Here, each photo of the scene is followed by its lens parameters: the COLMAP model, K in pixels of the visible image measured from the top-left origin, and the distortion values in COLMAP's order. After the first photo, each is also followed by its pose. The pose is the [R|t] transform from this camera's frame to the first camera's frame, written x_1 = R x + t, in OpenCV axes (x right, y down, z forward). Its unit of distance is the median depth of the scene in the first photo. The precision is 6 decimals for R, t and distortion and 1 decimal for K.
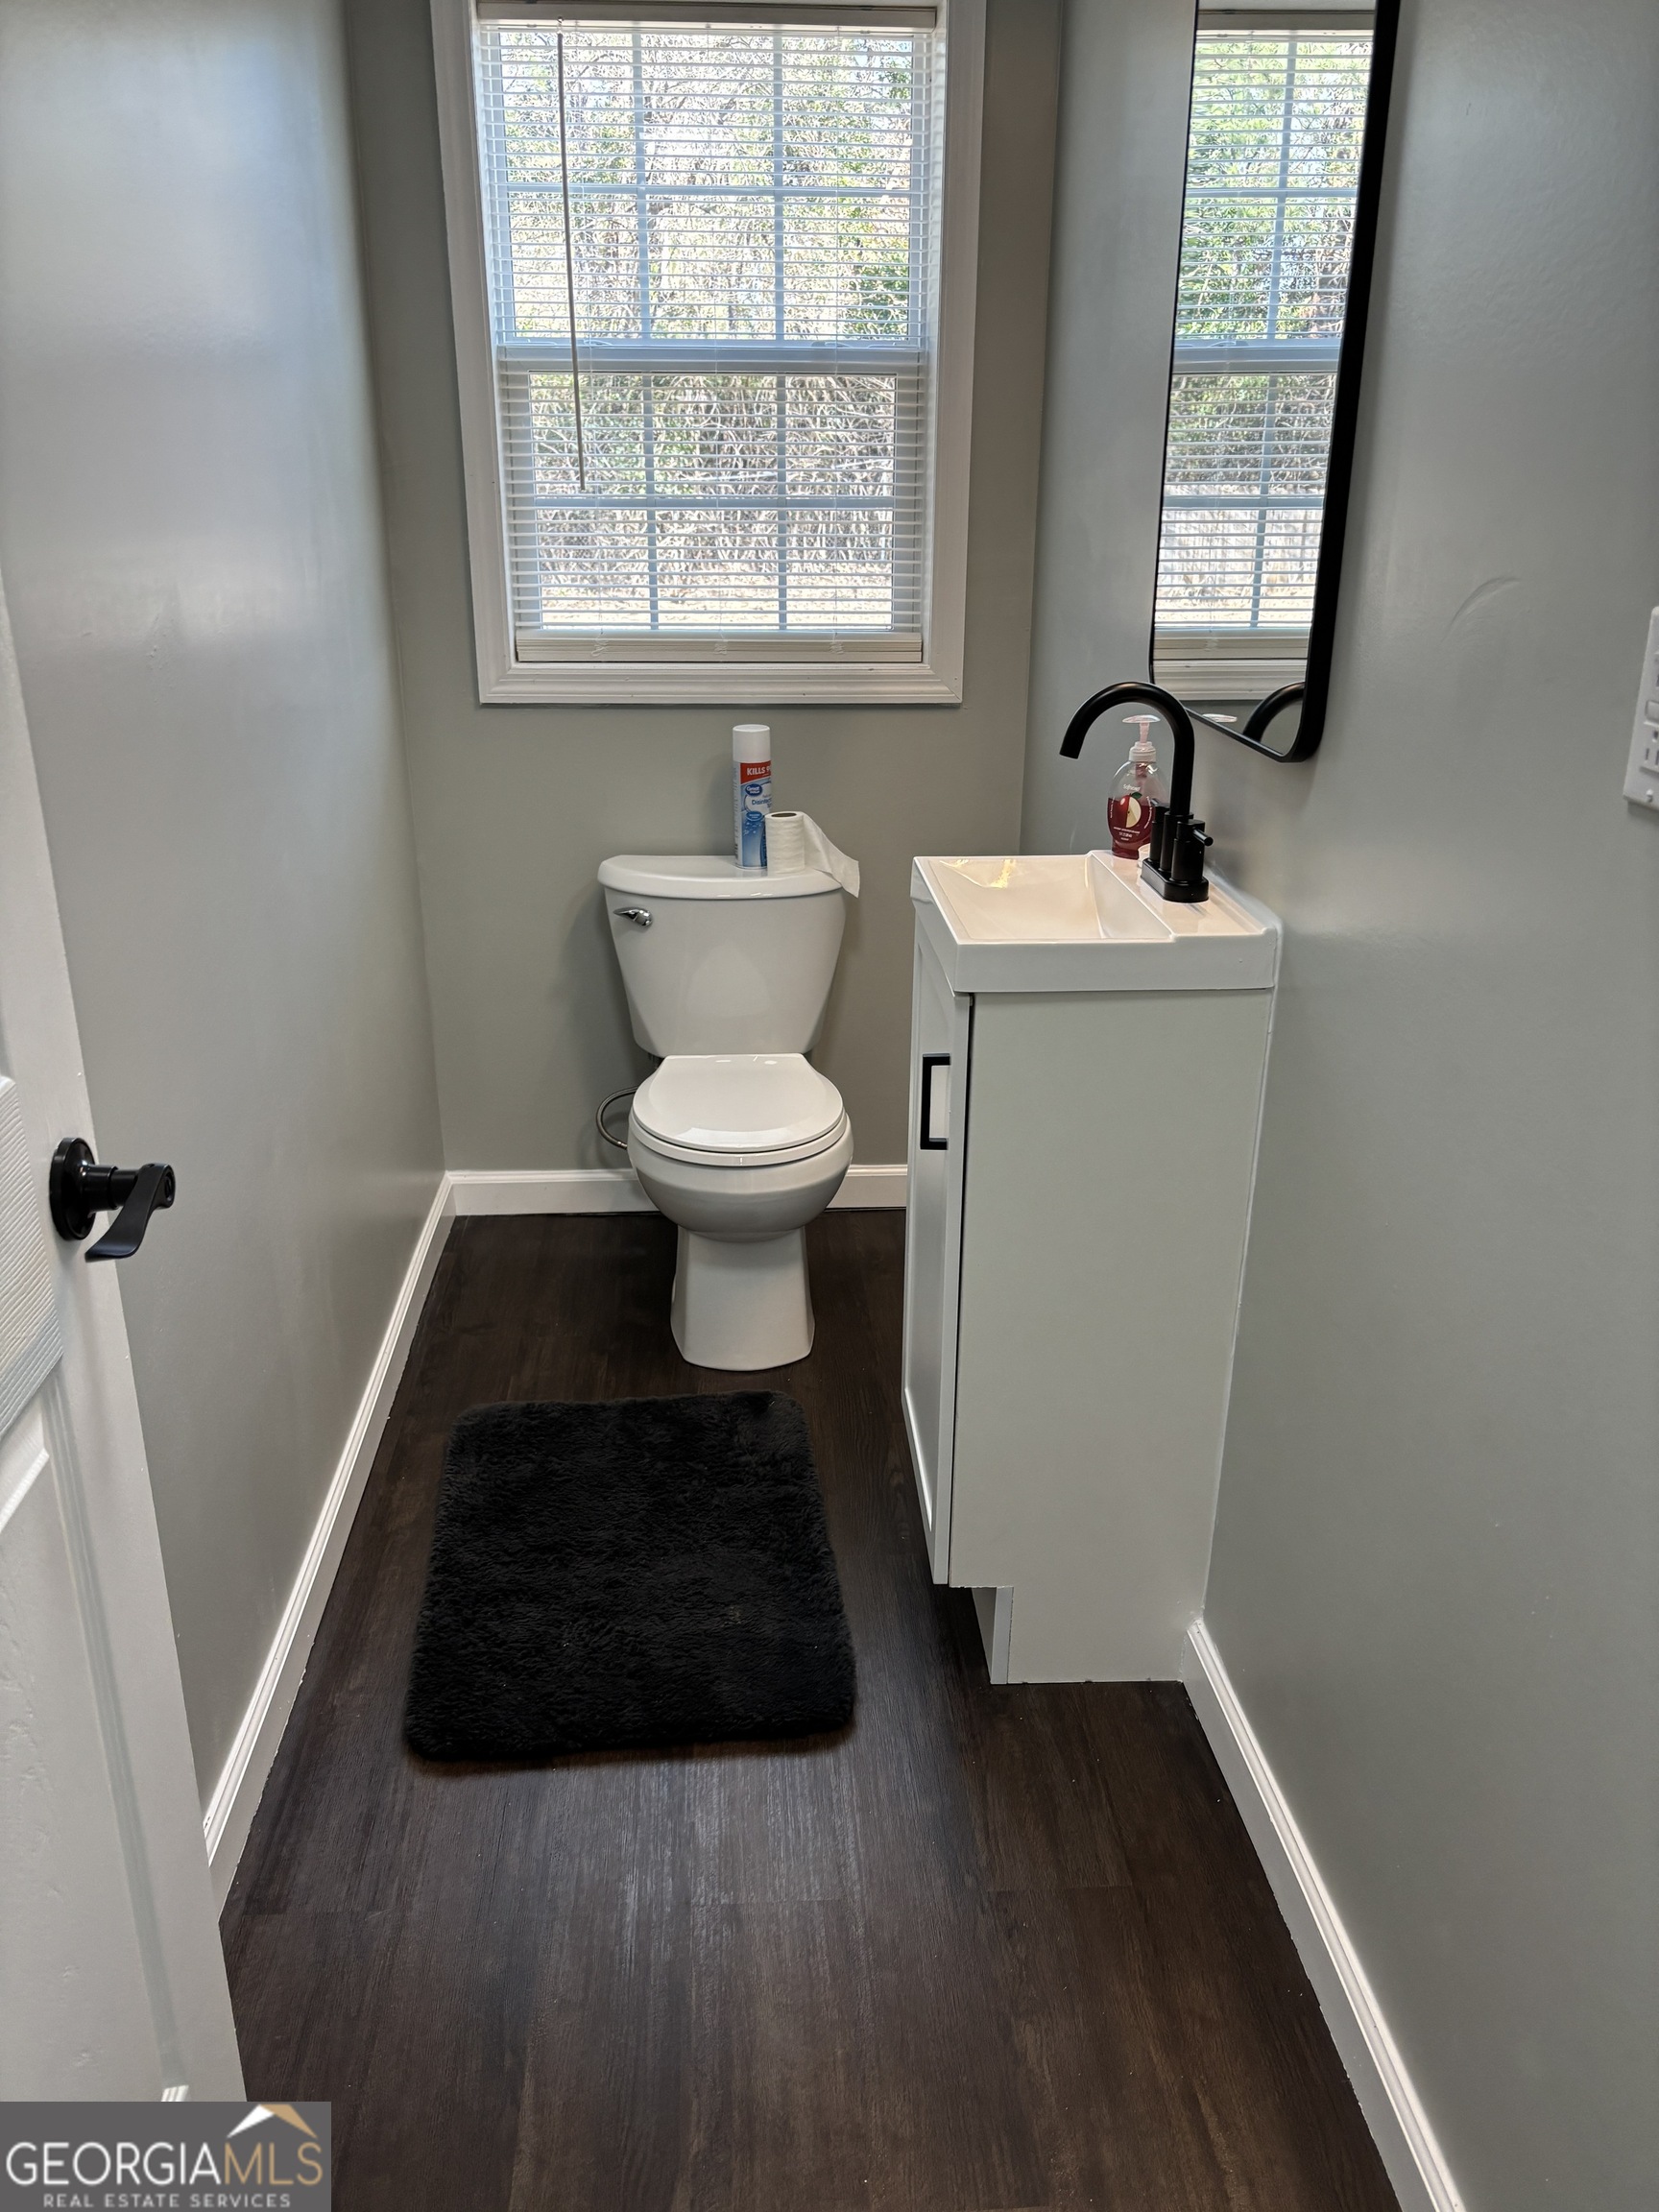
lens RADIAL K [[1641.1, 0, 829.5], [0, 1641.1, 1106.0], [0, 0, 1]] dist [0.103598, -0.165723]
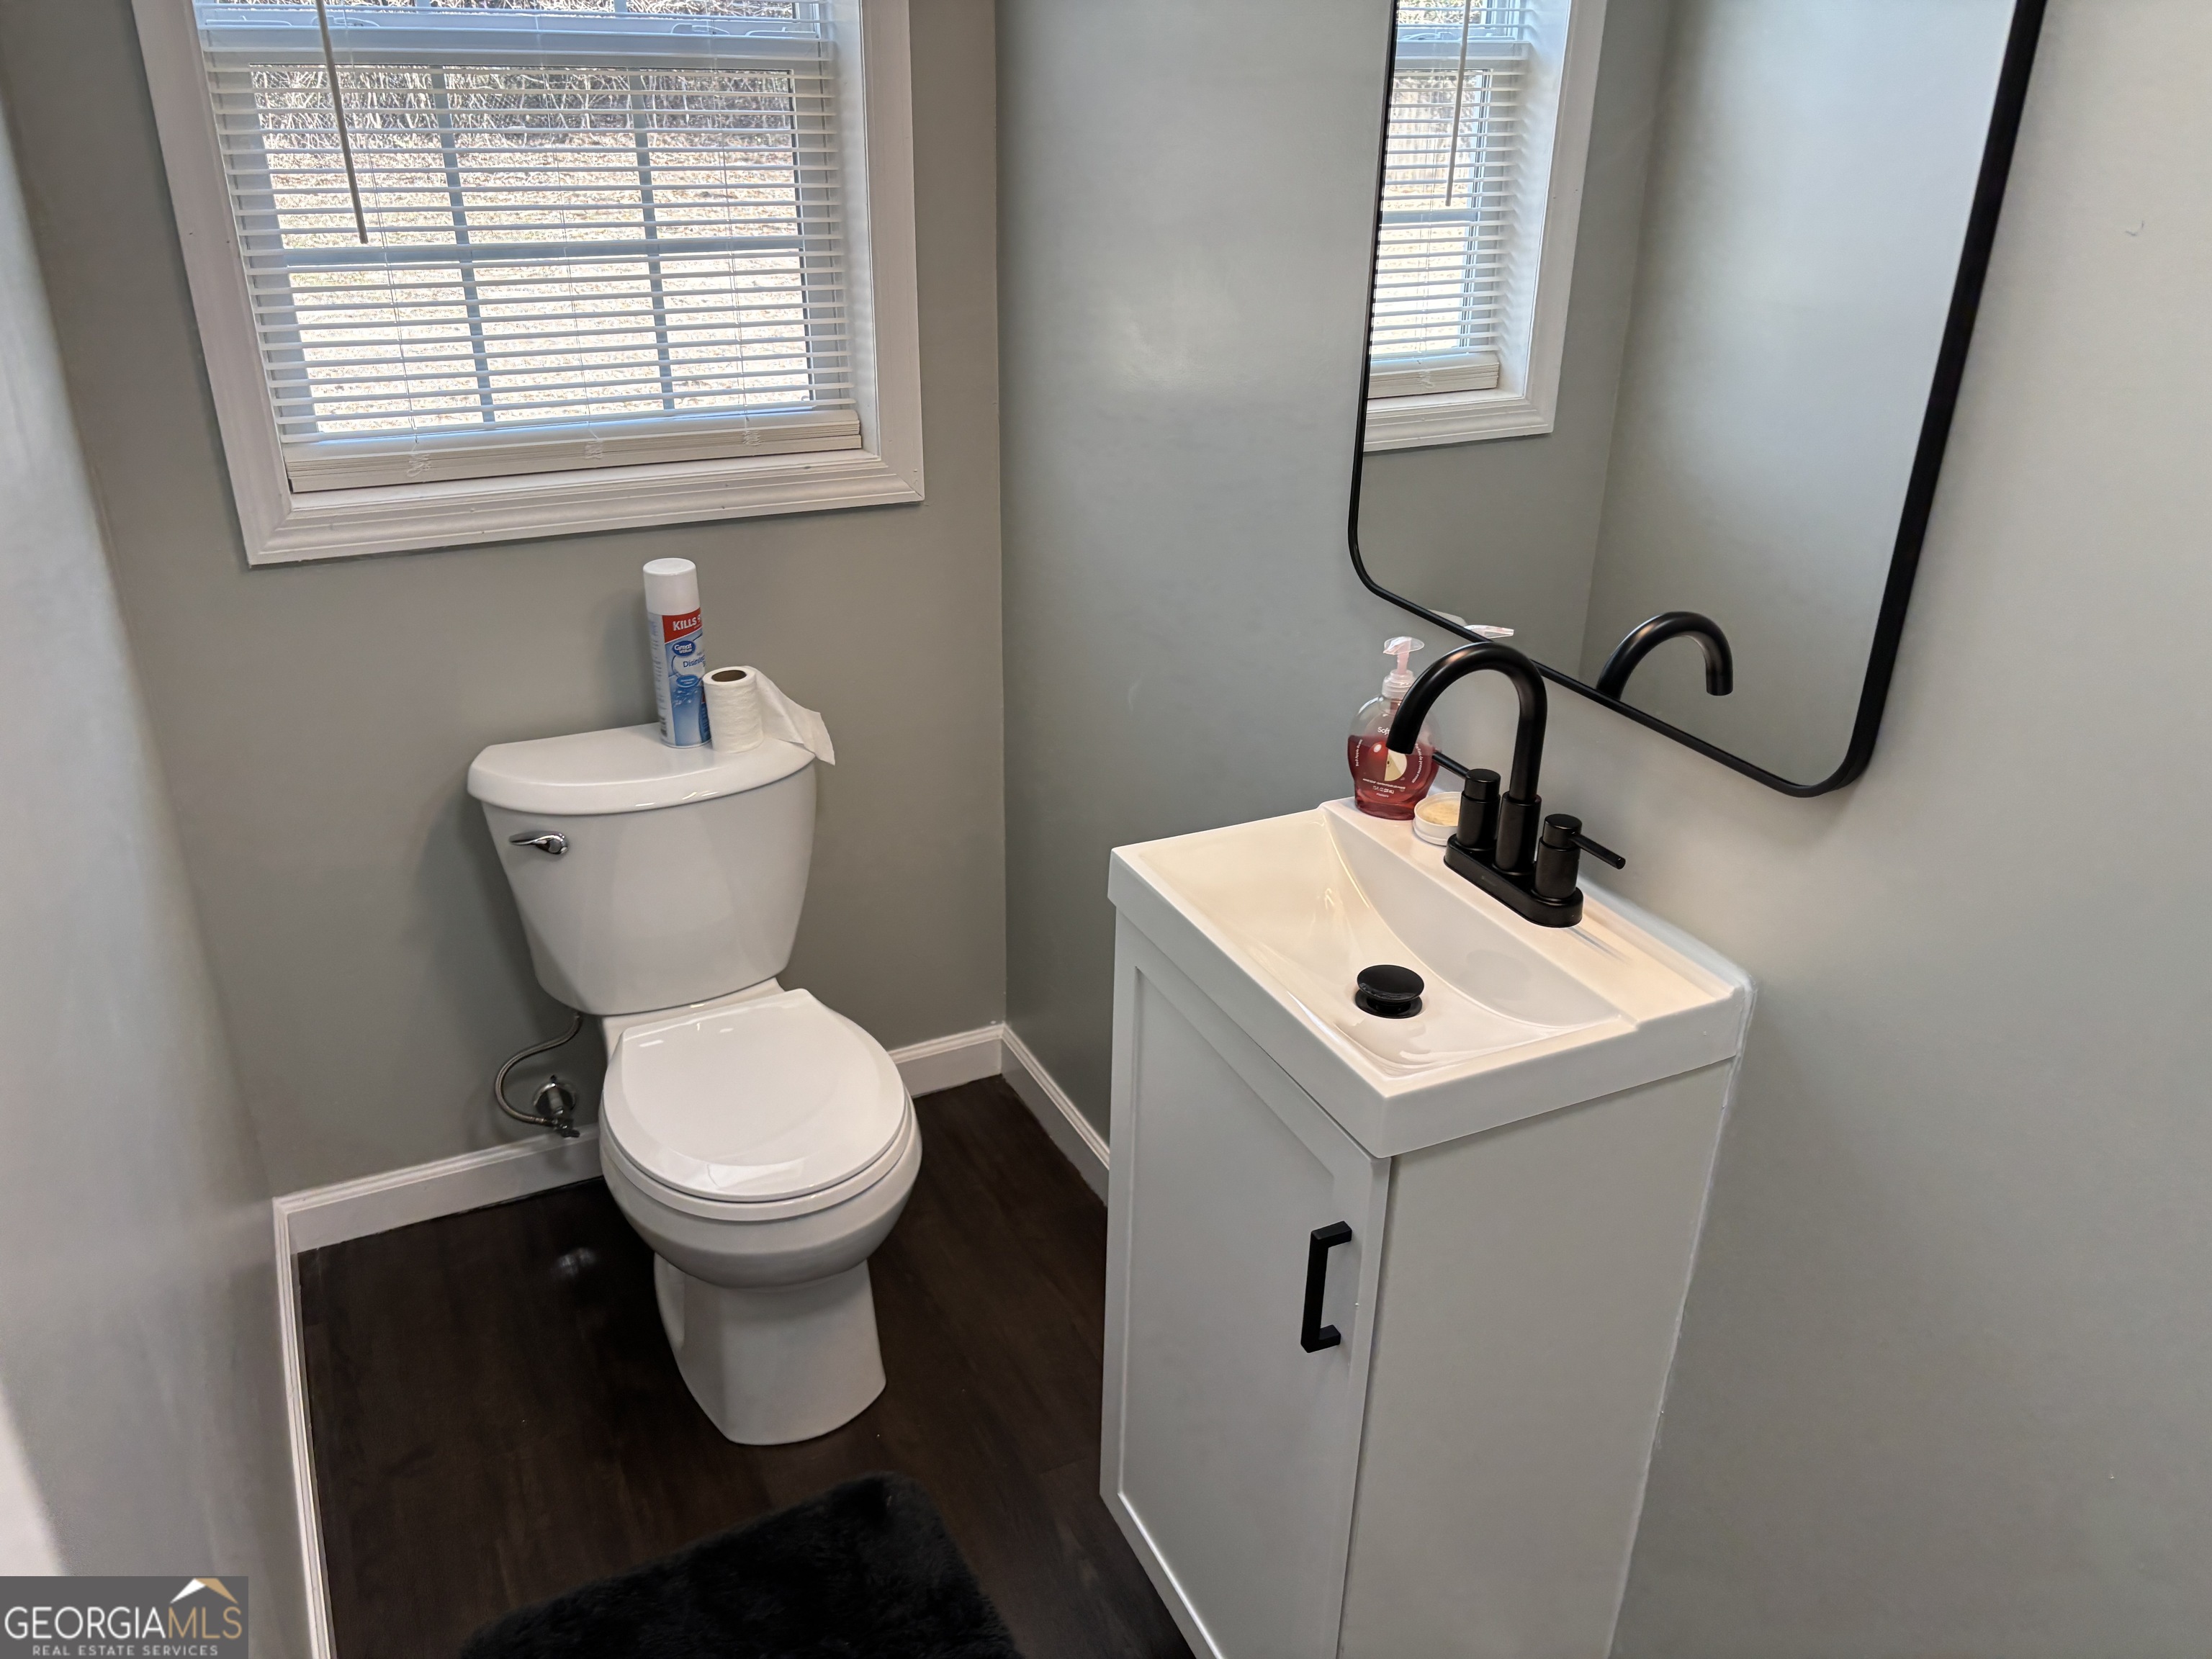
lens RADIAL K [[1641.1, 0, 1106.0], [0, 1641.1, 829.5], [0, 0, 1]] dist [0.103598, -0.165723]
pose [[0.925045, -0.150443, 0.348797, -0.141370], [0.120571, 0.987033, 0.105961, -0.167010], [-0.360216, -0.055963, 0.931189, 0.235539]]
